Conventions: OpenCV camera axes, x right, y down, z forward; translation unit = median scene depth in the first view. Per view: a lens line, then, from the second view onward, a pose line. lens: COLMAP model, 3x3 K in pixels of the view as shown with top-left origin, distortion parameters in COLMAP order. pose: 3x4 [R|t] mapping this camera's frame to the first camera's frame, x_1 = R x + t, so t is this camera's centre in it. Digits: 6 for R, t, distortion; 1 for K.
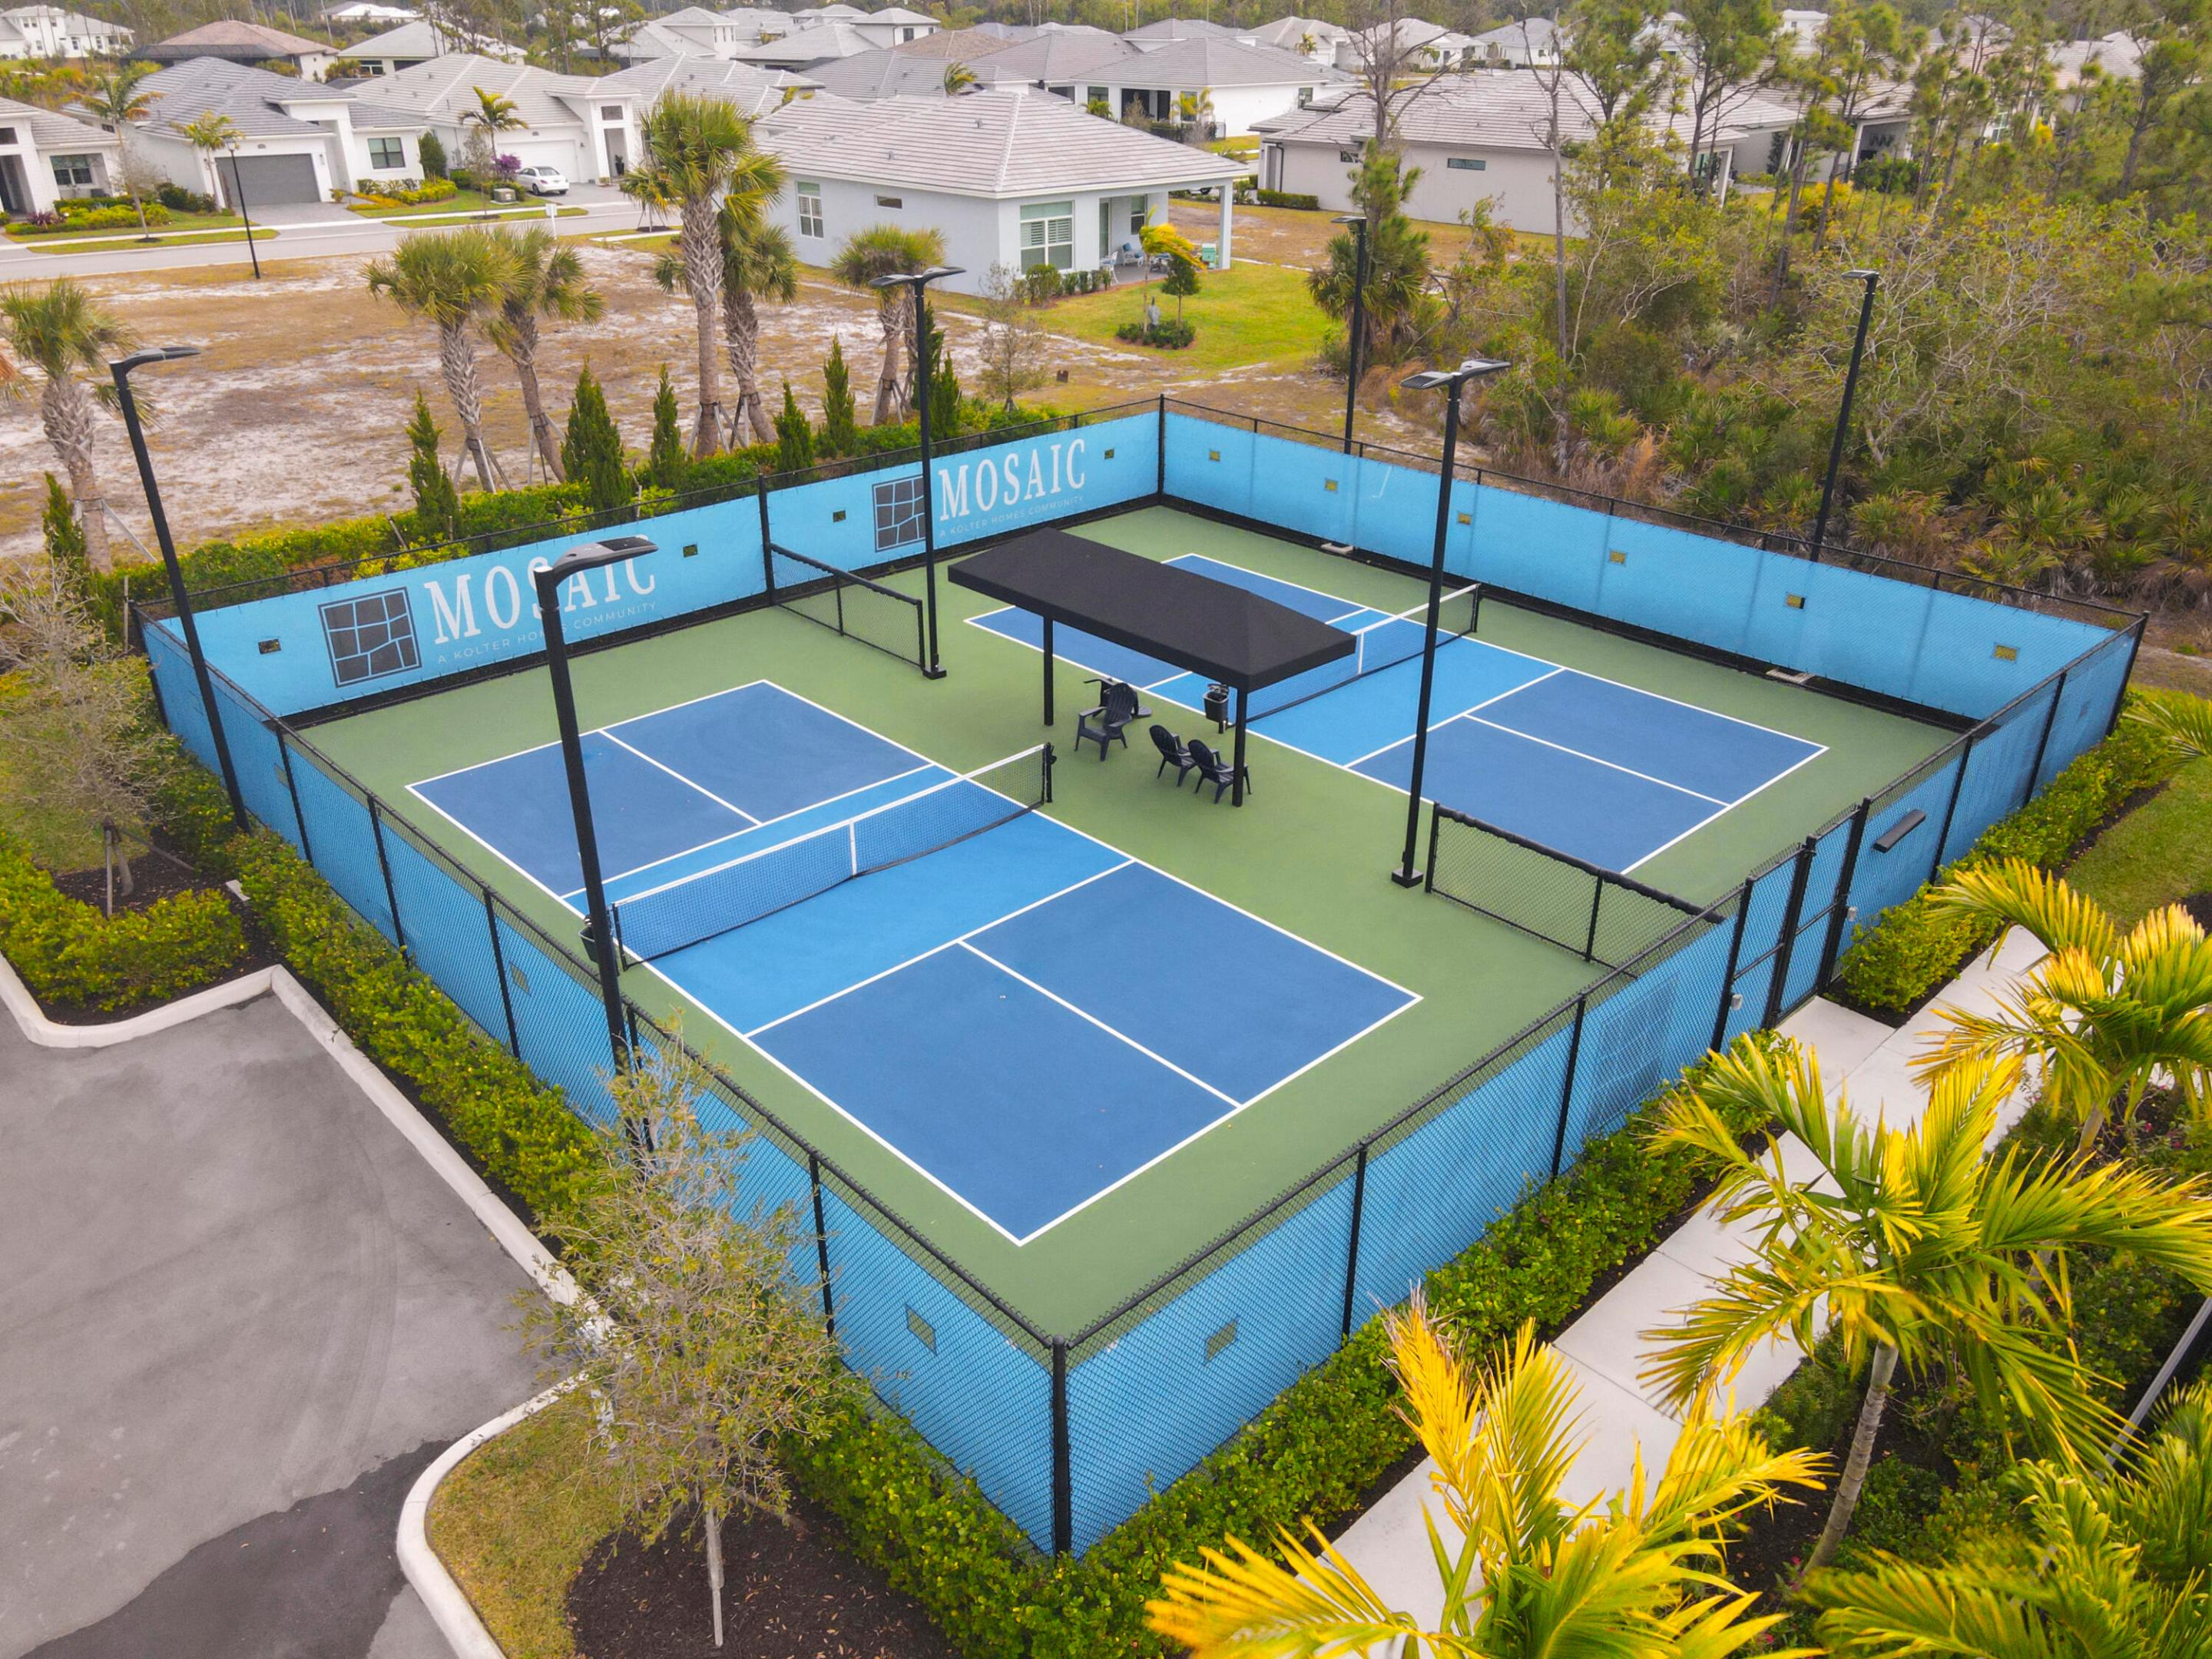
lens RADIAL K [[1620.4, 0, 1093.2], [0, 1620.4, 827.1], [0, 0, 1]] dist [0.011808, 0.010198]
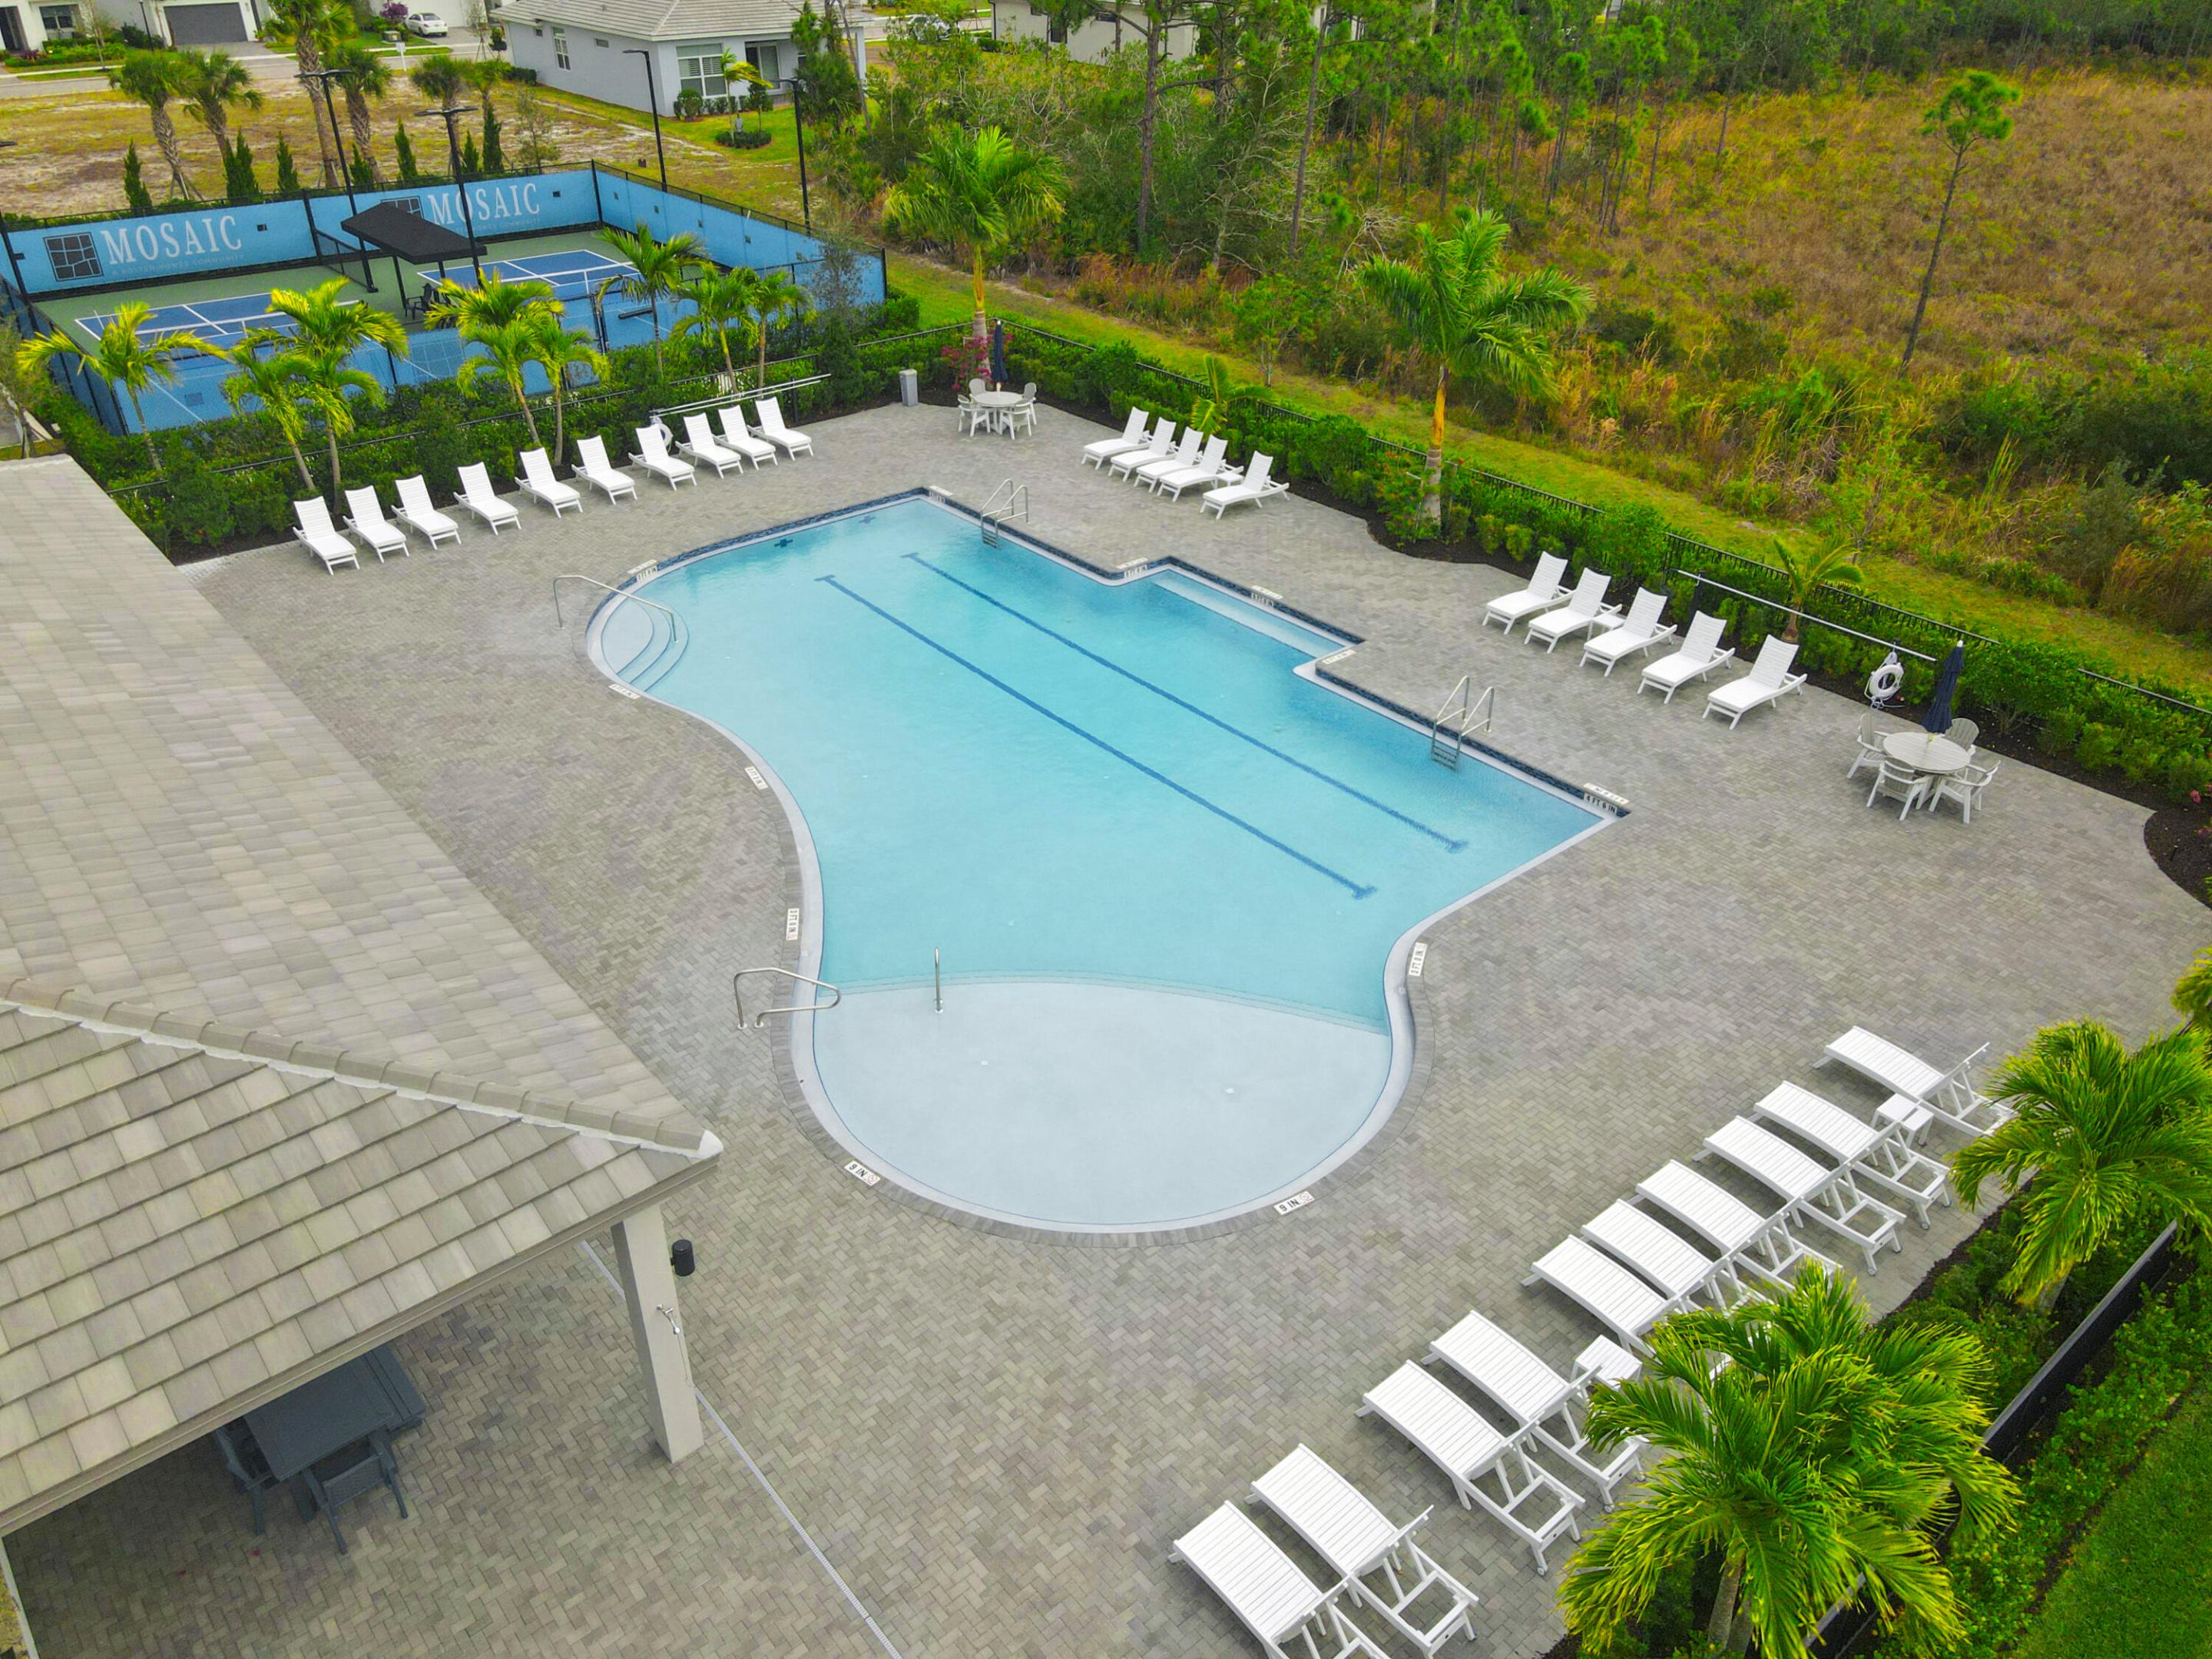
lens RADIAL K [[1552.2, 0, 1120.2], [0, 1552.2, 880.6], [0, 0, 1]] dist [0.012920, -0.021548]
pose [[0.999201, 0.029806, -0.026636, 0.598766], [-0.026386, 0.992346, 0.120634, 0.247293], [0.030028, -0.119835, 0.992340, -0.629468]]
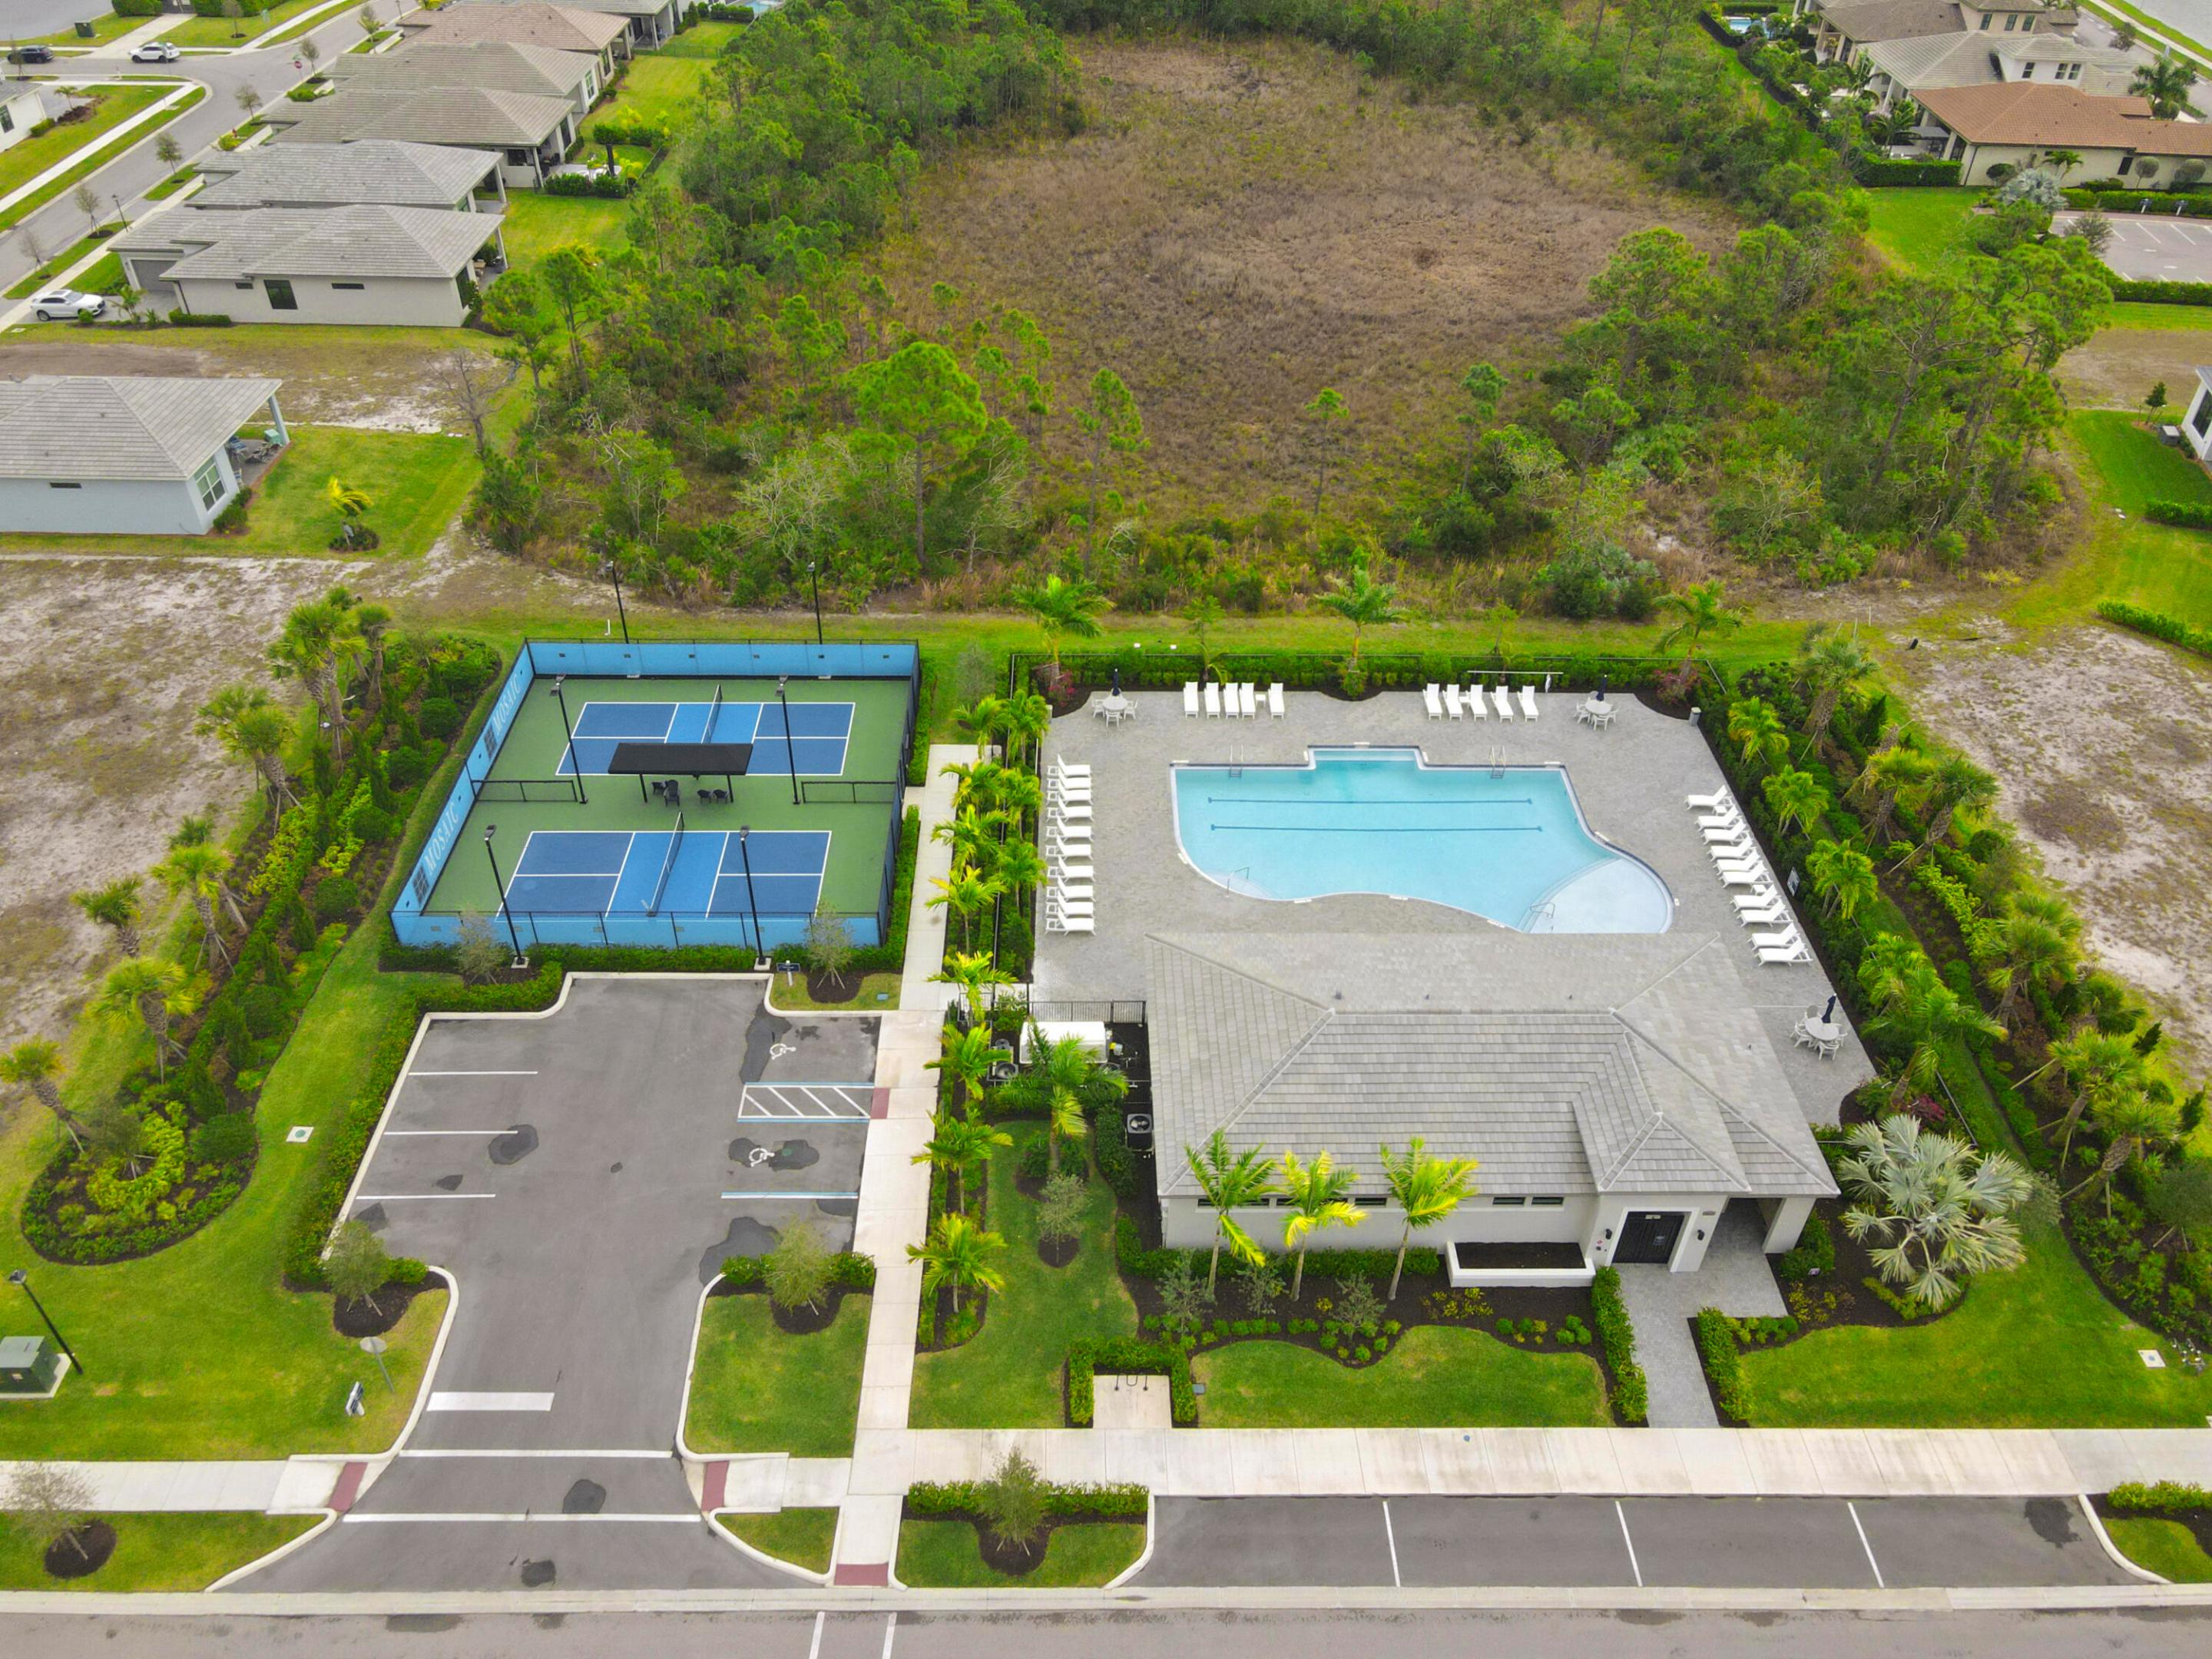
lens RADIAL K [[1633.3, 0, 1106.0], [0, 1633.3, 829.5], [0, 0, 1]] dist [-0.007618, 0.003719]
pose [[0.671356, -0.446994, 0.591167, -0.788284], [0.316536, 0.894175, 0.316632, -0.439977], [-0.670139, -0.025448, 0.741799, -1.109524]]
